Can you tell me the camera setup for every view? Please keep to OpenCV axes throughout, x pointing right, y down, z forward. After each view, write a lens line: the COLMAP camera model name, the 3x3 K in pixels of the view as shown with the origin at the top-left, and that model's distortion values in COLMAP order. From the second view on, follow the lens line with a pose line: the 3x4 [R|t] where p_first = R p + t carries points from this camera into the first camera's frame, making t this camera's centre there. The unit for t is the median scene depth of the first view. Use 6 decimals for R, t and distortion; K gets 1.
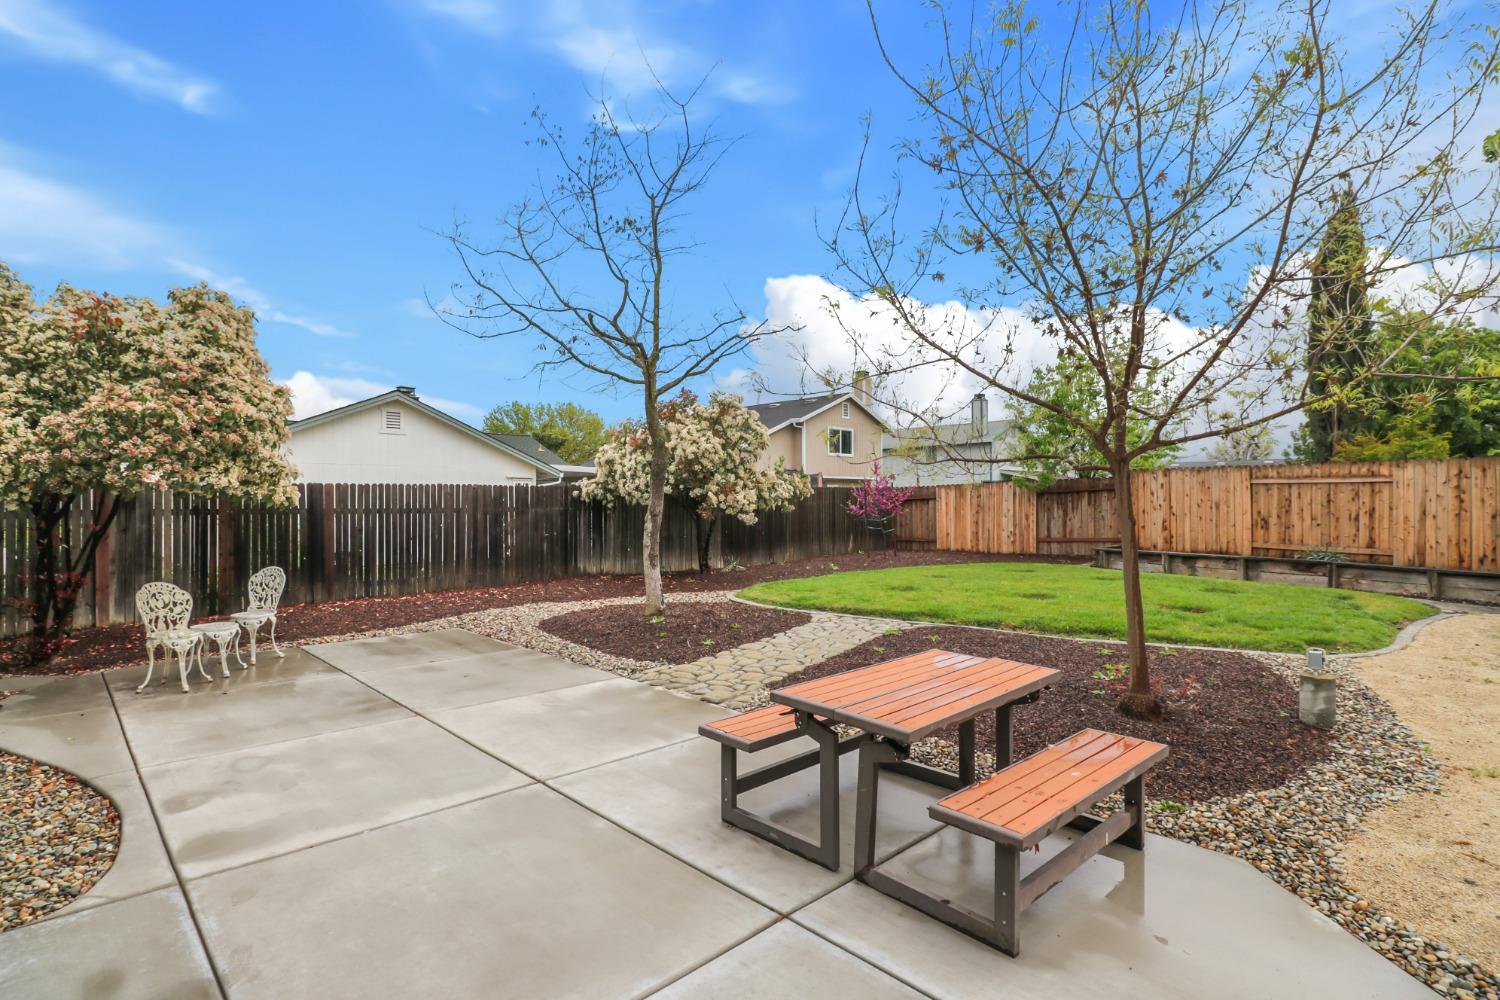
lens RADIAL K [[729.3, 0, 759.1], [0, 729.3, 500.0], [0, 0, 1]] dist [-0.001805, -0.002396]
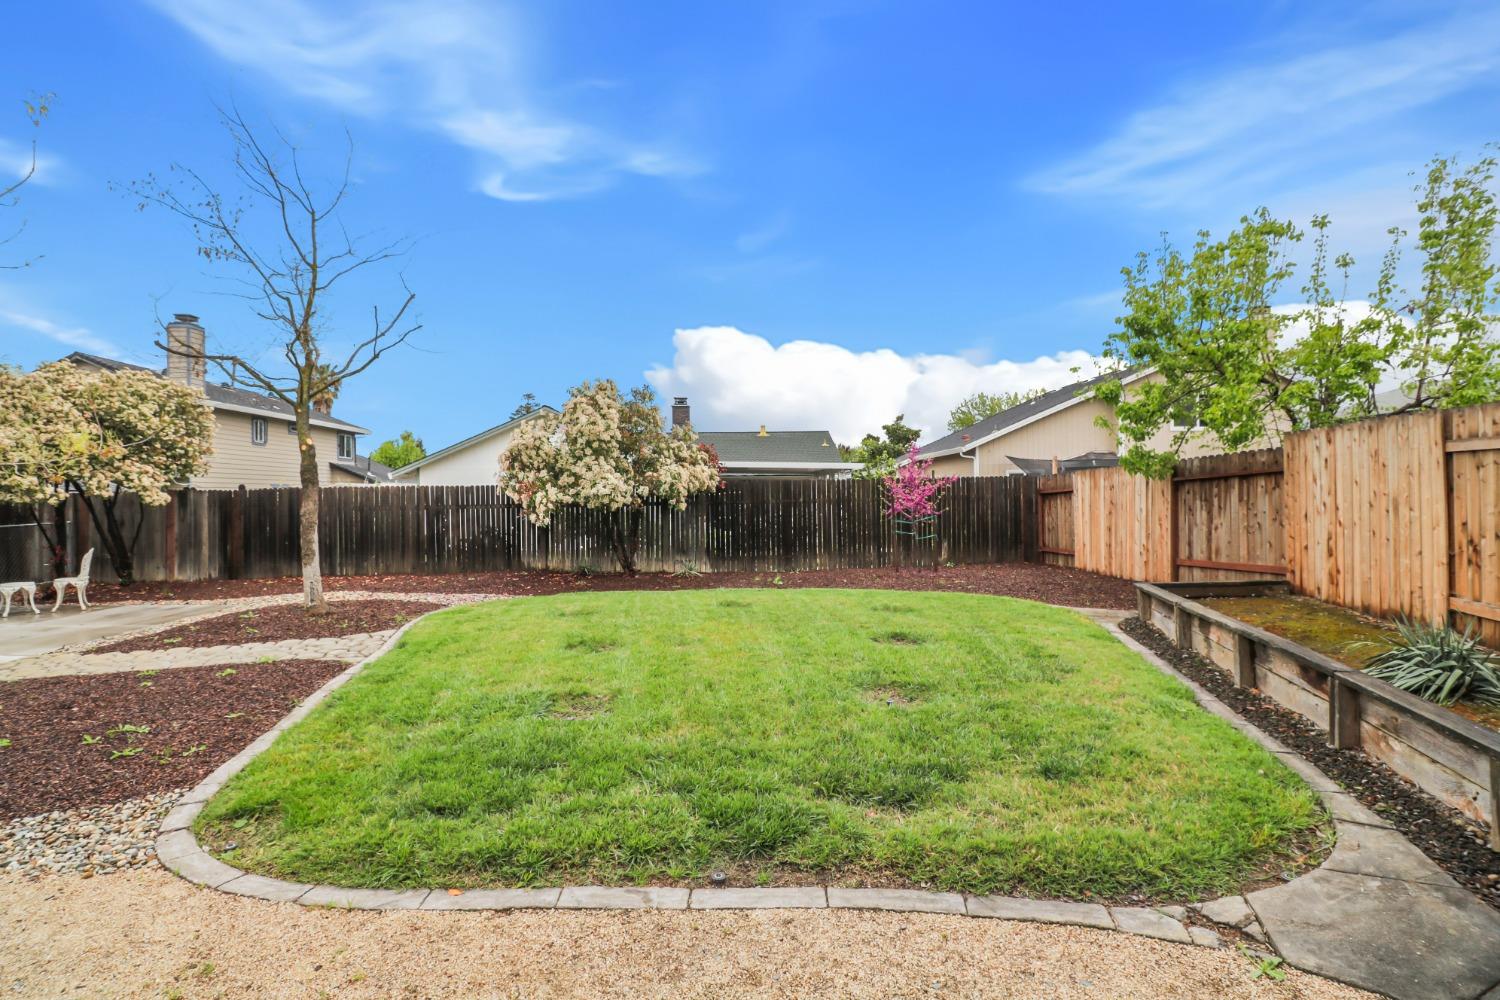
lens RADIAL K [[729.3, 0, 743.4], [0, 729.3, 490.9], [0, 0, 1]] dist [-0.001805, -0.002396]
pose [[0.721538, -0.009726, -0.692307, 0.665625], [0.008722, 0.999950, -0.004958, -0.002527], [0.692320, -0.002460, 0.721586, 0.429437]]
